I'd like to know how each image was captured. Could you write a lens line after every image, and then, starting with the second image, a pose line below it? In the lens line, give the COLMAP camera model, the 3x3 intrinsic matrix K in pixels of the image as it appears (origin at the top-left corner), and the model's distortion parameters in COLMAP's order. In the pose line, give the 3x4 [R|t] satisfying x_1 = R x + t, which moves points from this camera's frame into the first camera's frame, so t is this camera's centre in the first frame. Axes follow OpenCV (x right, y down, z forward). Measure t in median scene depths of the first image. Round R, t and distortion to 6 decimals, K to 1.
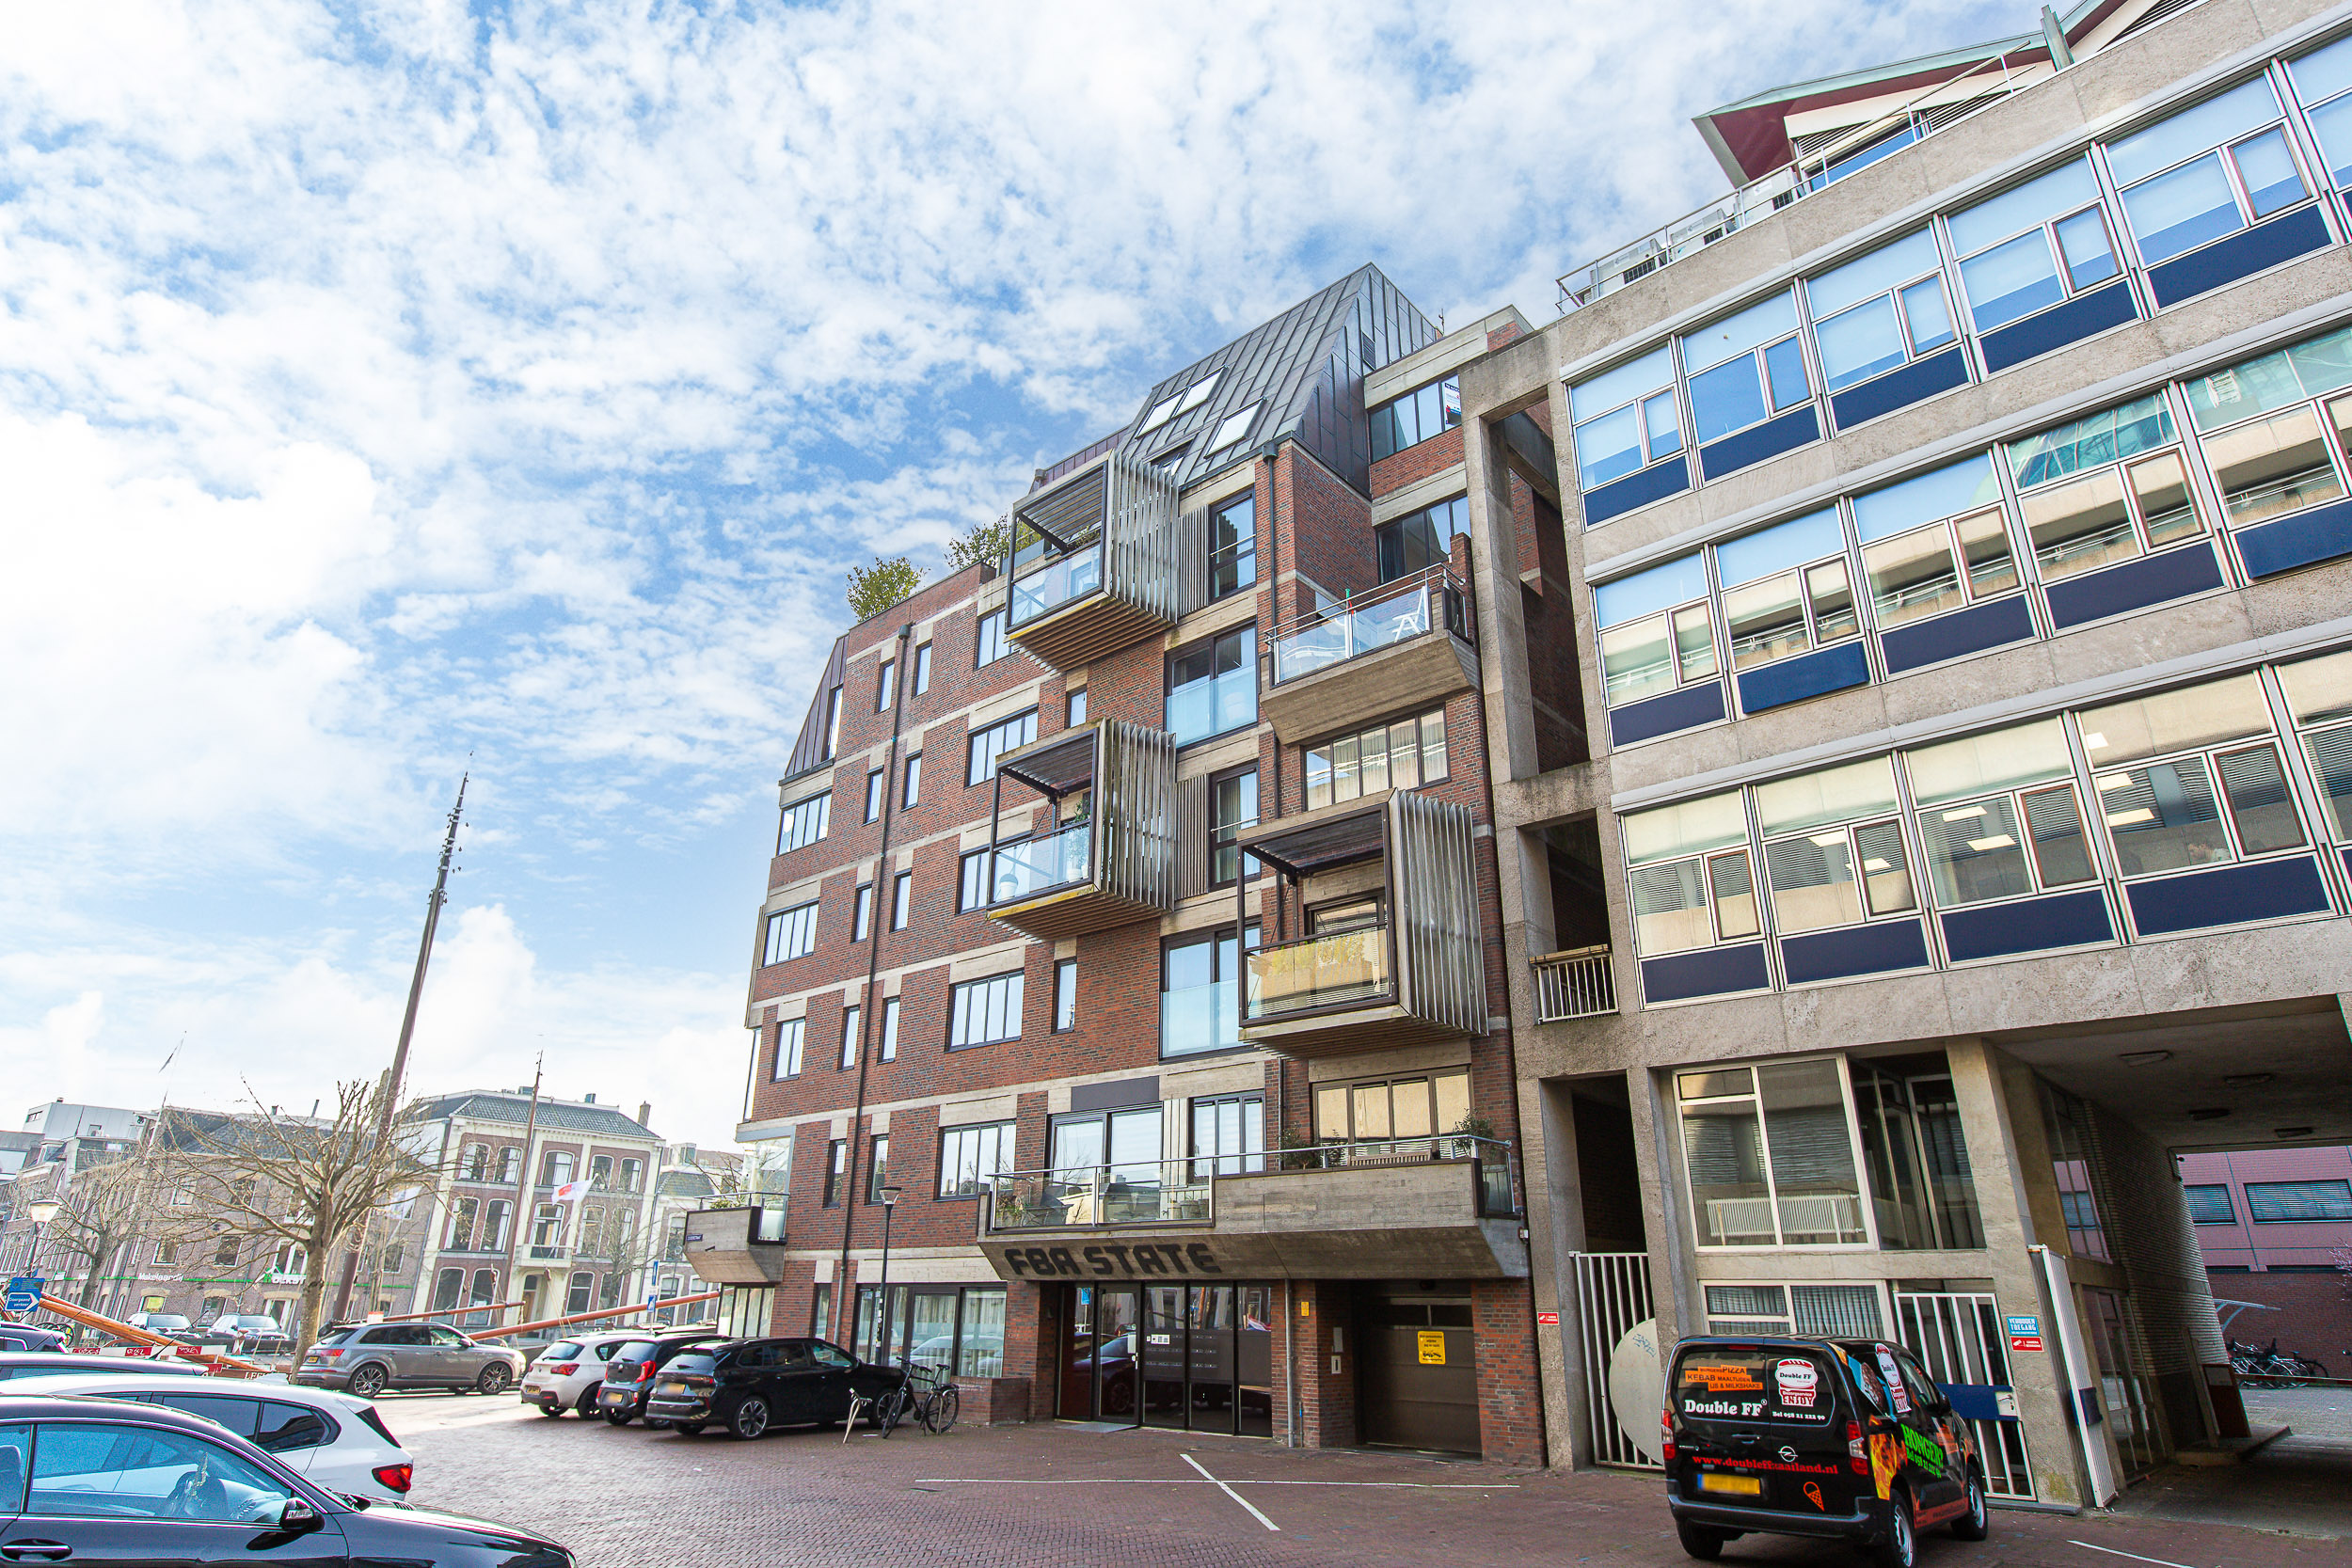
lens RADIAL K [[1332.9, 0, 1176.0], [0, 1332.9, 784.0], [0, 0, 1]] dist [0.002230, 0.000598]
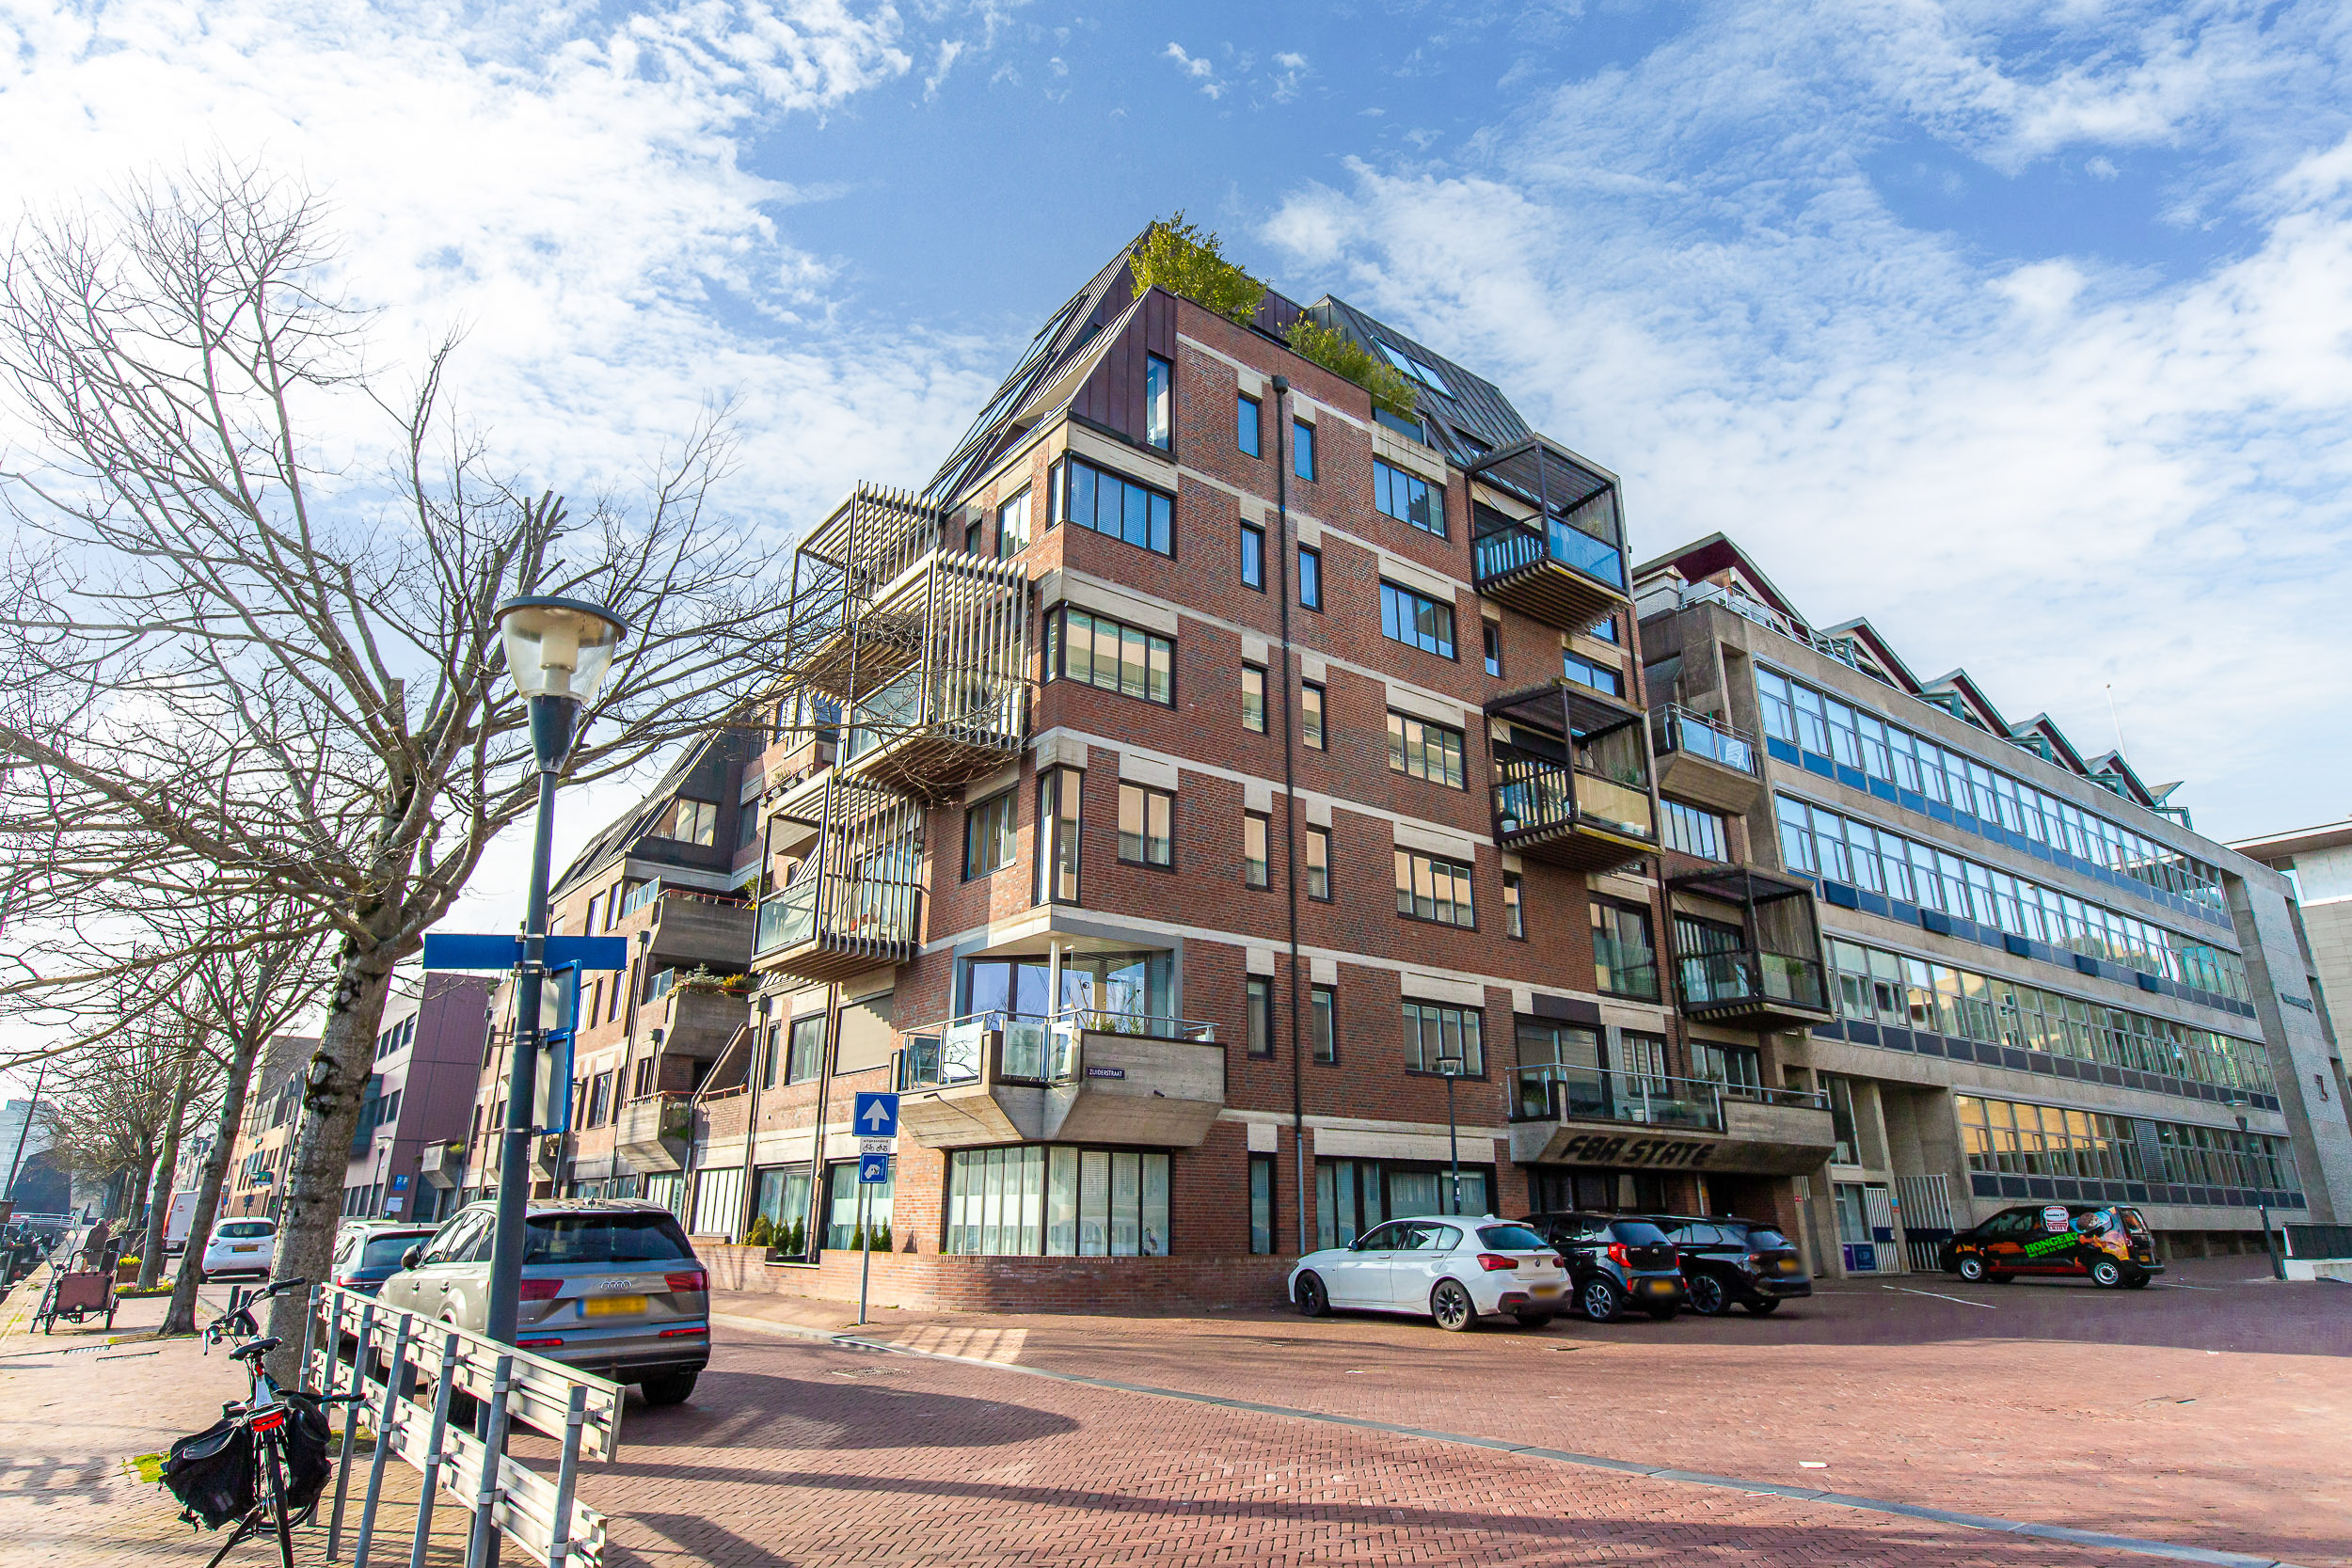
lens RADIAL K [[1332.9, 0, 1176.0], [0, 1332.9, 784.0], [0, 0, 1]] dist [0.002230, 0.000598]
pose [[0.193443, 0.303689, 0.932927, -1.303846], [-0.359707, 0.906627, -0.220542, 0.450817], [-0.912793, -0.292919, 0.284620, 1.082112]]
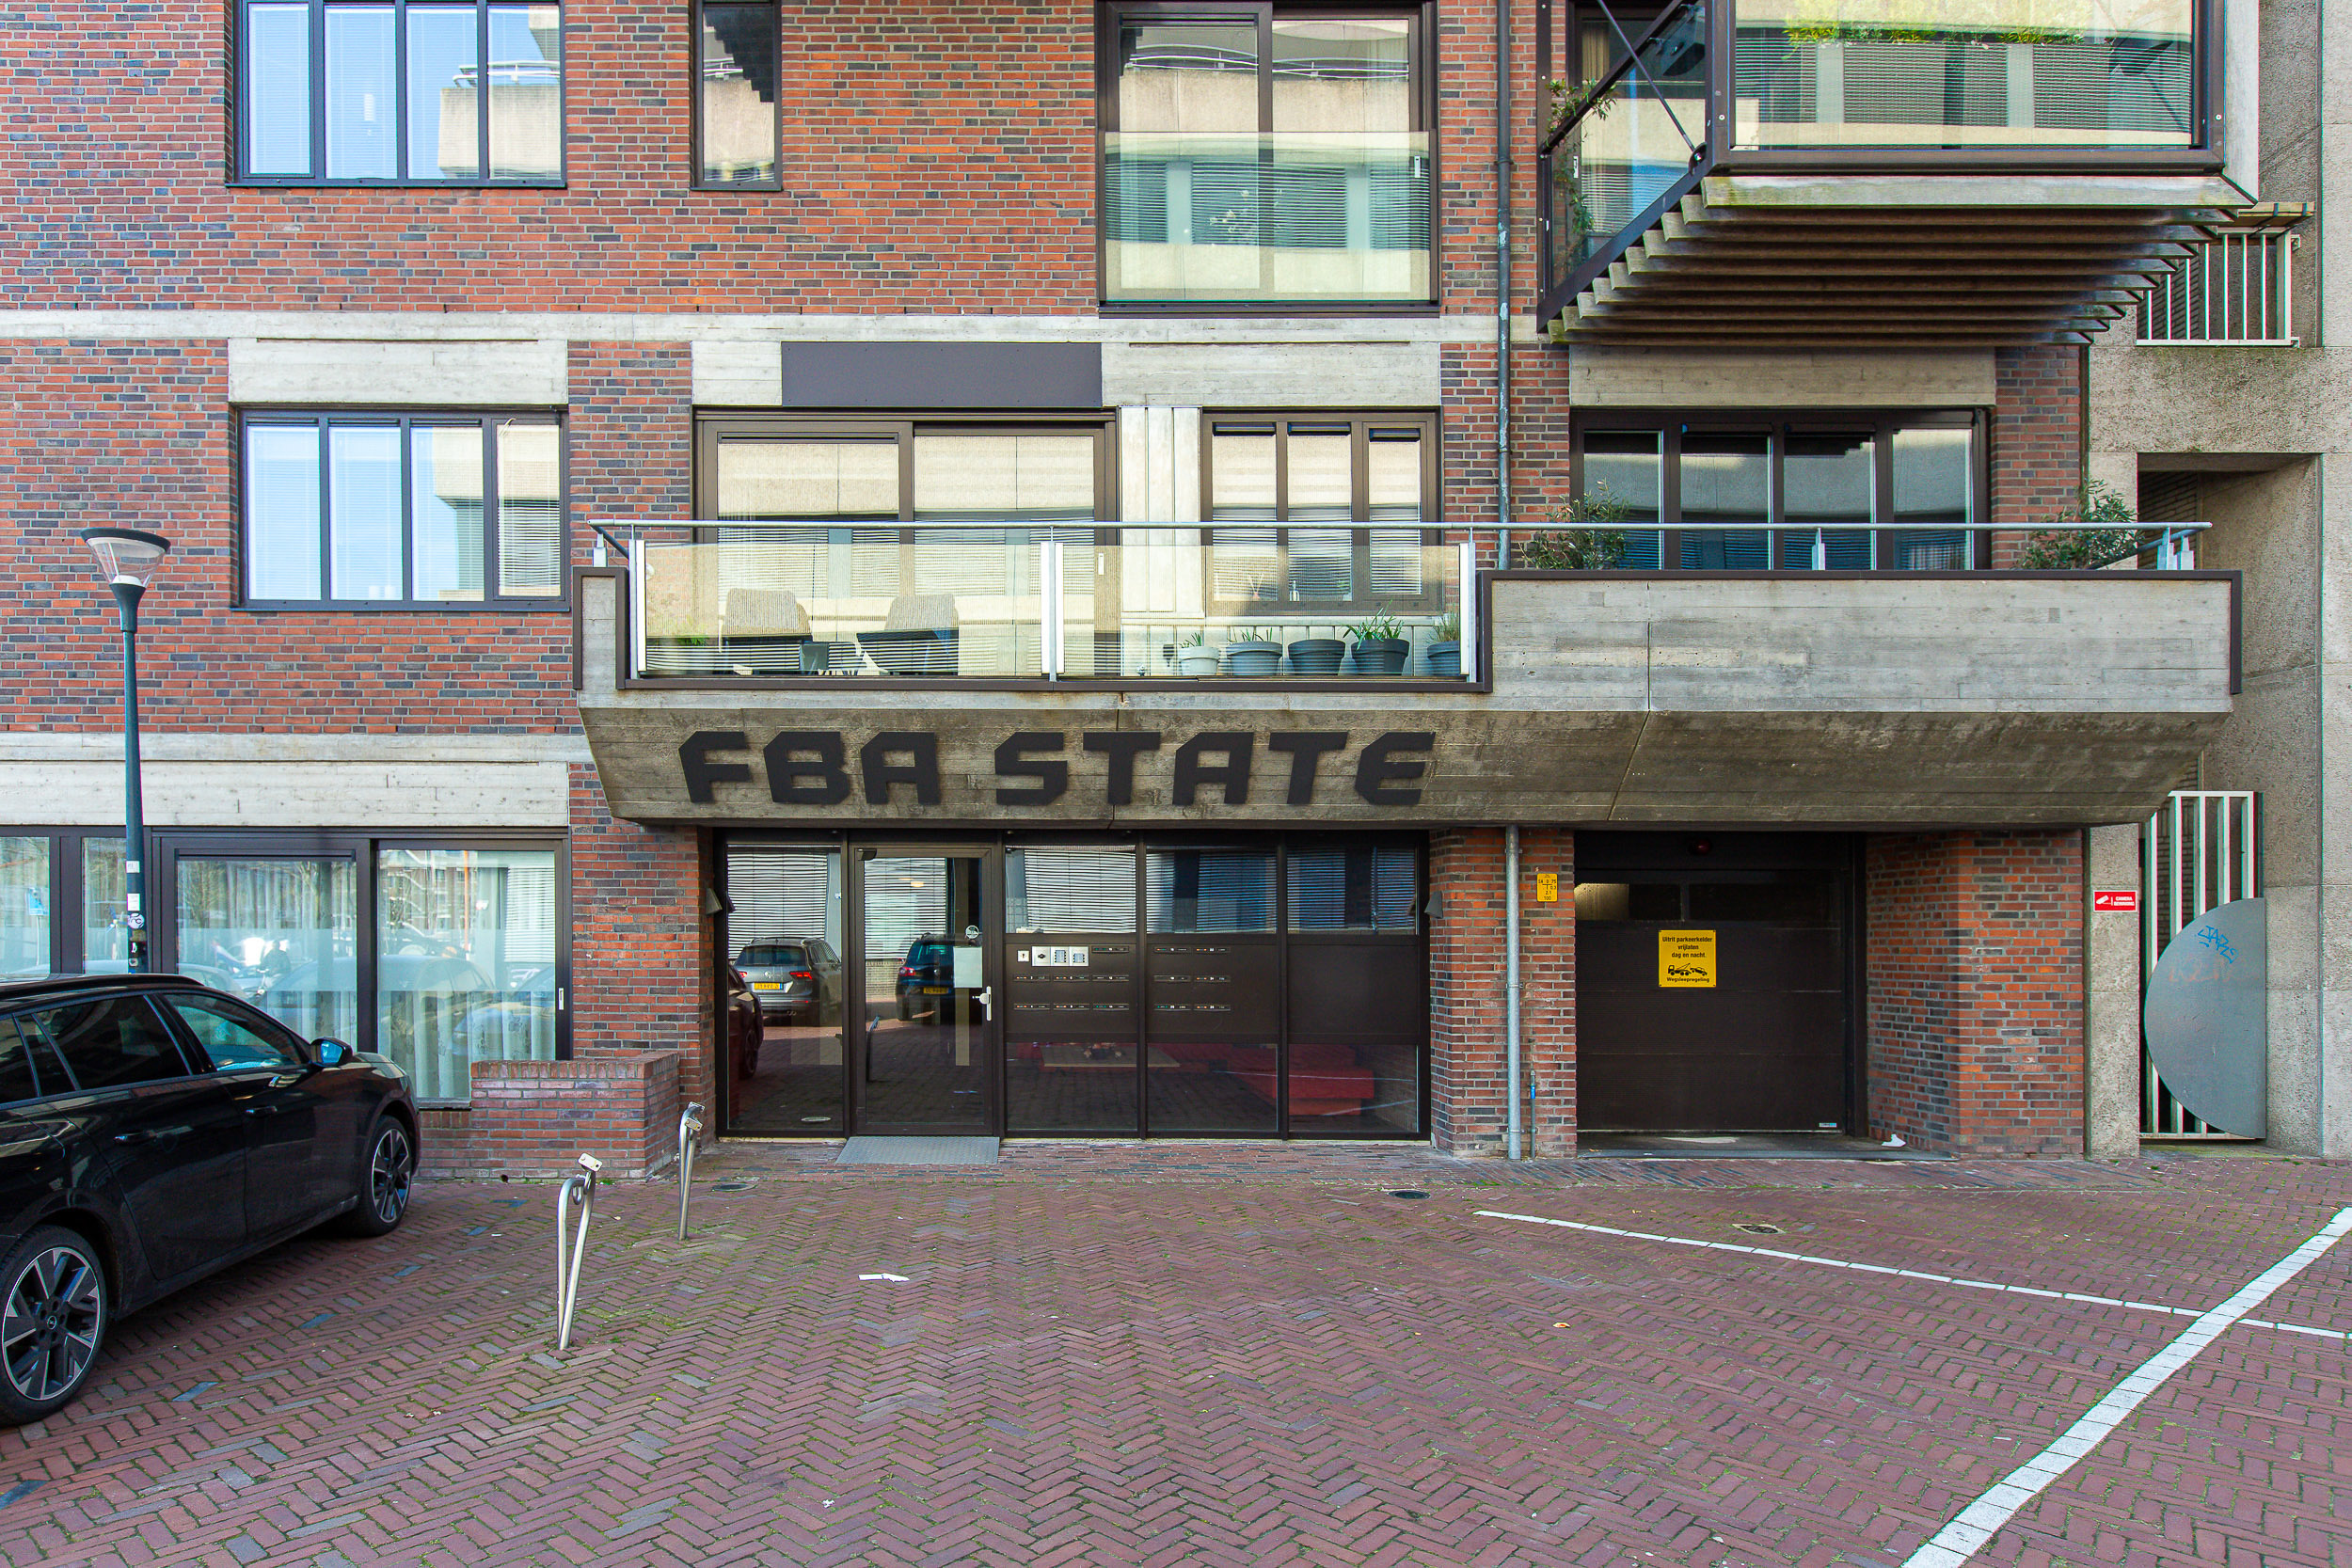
lens RADIAL K [[1408.9, 0, 1174.6], [0, 1408.9, 954.6], [0, 0, 1]] dist [0.004041, 0.000674]
pose [[0.747407, -0.018676, 0.664104, -0.282381], [-0.238820, 0.925235, 0.294796, 0.261965], [-0.619958, -0.378933, 0.687068, 0.637903]]
